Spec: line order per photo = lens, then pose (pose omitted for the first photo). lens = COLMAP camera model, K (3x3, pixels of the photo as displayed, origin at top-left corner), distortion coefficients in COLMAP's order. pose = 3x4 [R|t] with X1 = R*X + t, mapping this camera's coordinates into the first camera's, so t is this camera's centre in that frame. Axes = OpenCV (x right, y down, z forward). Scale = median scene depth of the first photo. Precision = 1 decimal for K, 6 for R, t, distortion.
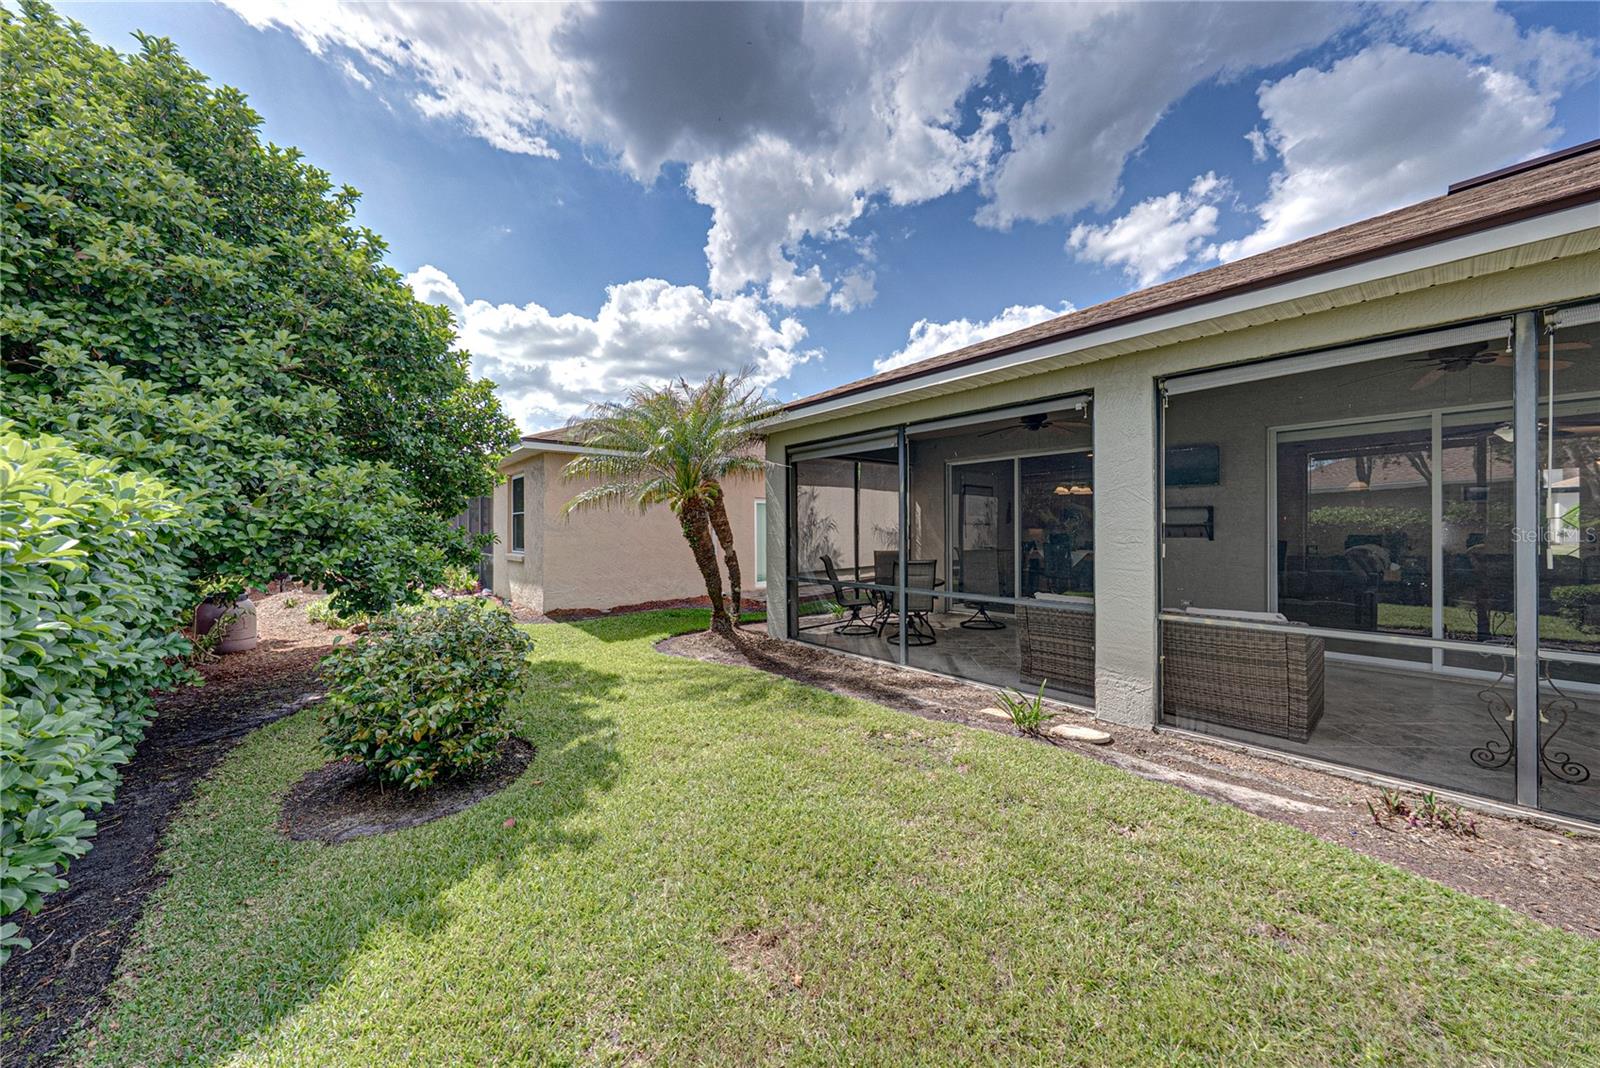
lens RADIAL K [[555.0, 0, 786.2], [0, 555.0, 533.2], [0, 0, 1]] dist [-0.002820, 0.000514]
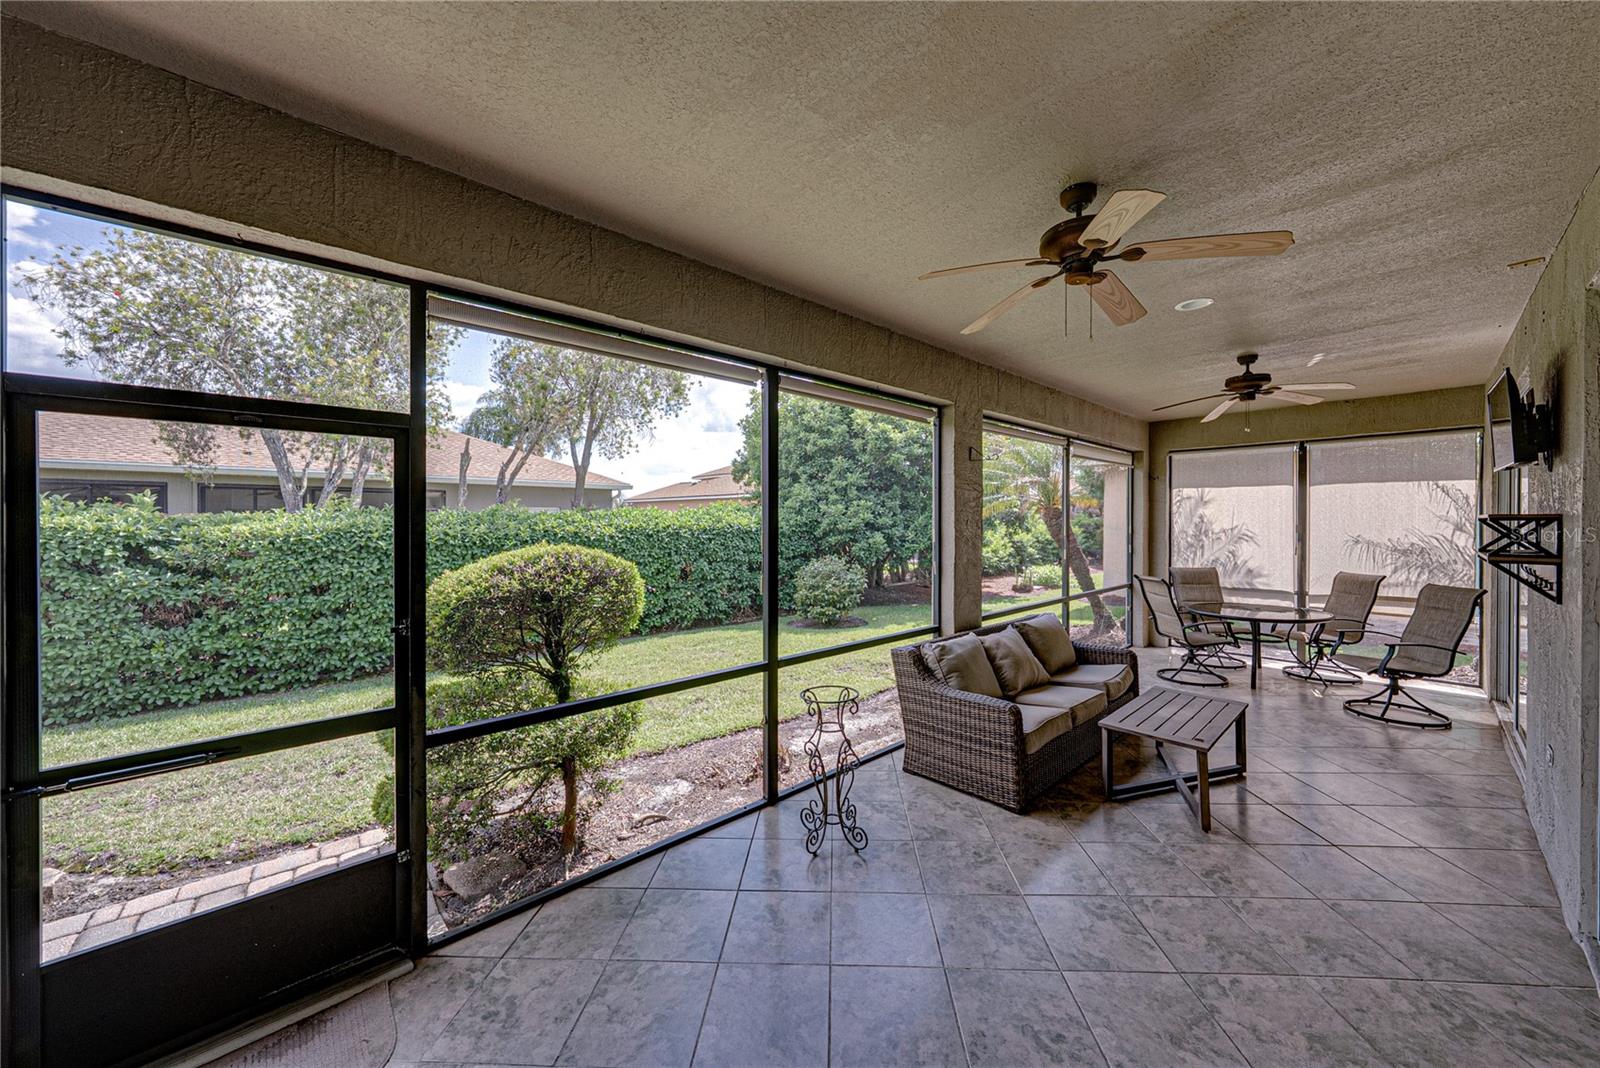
lens RADIAL K [[555.0, 0, 807.4], [0, 555.0, 521.1], [0, 0, 1]] dist [-0.002820, 0.000514]
pose [[0.051455, 0.007105, -0.998650, 0.974932], [-0.011420, 0.999913, 0.006526, -0.036212], [0.998610, 0.011069, 0.051531, 0.378260]]
